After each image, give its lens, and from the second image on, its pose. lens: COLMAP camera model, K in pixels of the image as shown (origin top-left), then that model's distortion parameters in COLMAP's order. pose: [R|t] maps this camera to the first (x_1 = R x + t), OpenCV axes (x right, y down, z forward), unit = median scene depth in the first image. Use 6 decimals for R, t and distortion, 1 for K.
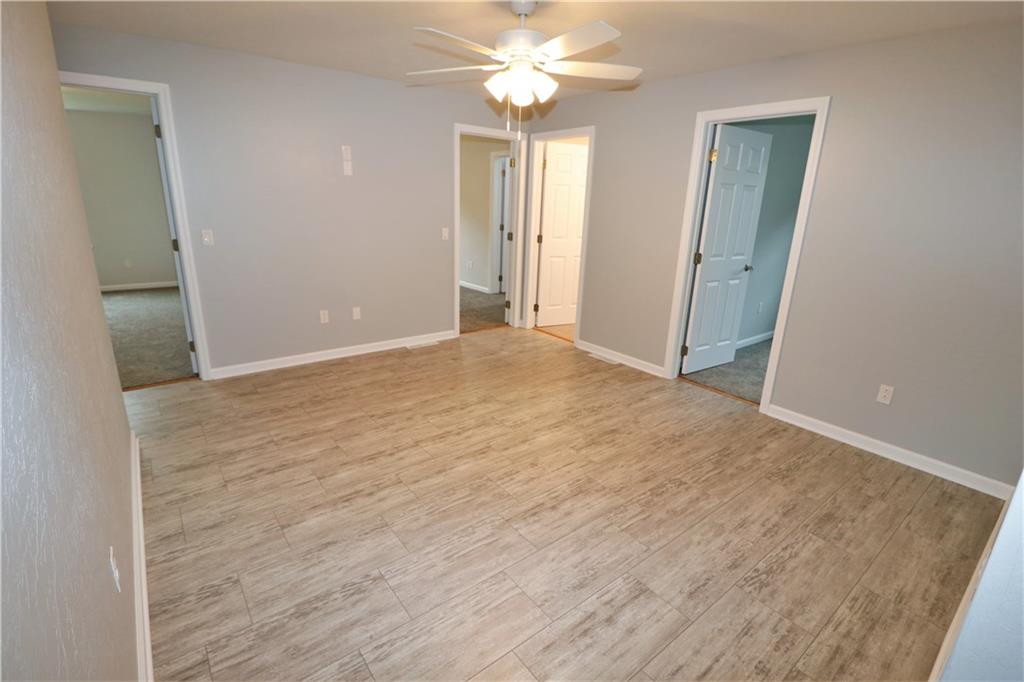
lens RADIAL K [[472.9, 0, 512.0], [0, 472.9, 341.0], [0, 0, 1]] dist [-0.001416, -0.012511]
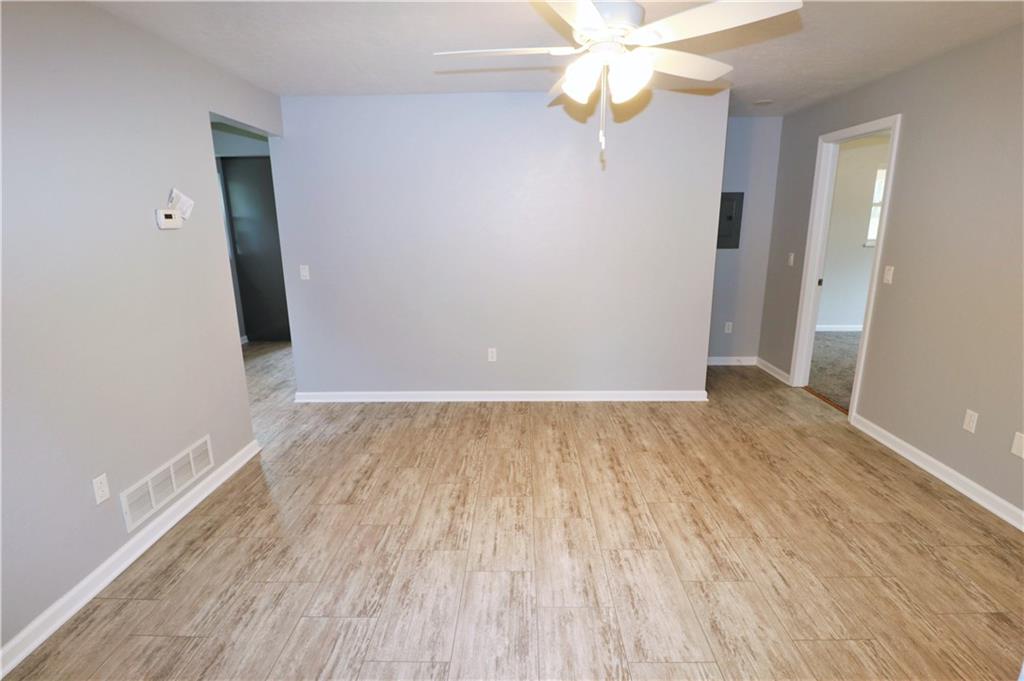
lens RADIAL K [[472.9, 0, 512.0], [0, 472.9, 340.5], [0, 0, 1]] dist [-0.001416, -0.012511]
pose [[-0.620688, 0.165097, -0.766479, 0.694847], [-0.231771, 0.895257, 0.380522, -0.392938], [0.749019, 0.413833, -0.517410, 1.354995]]
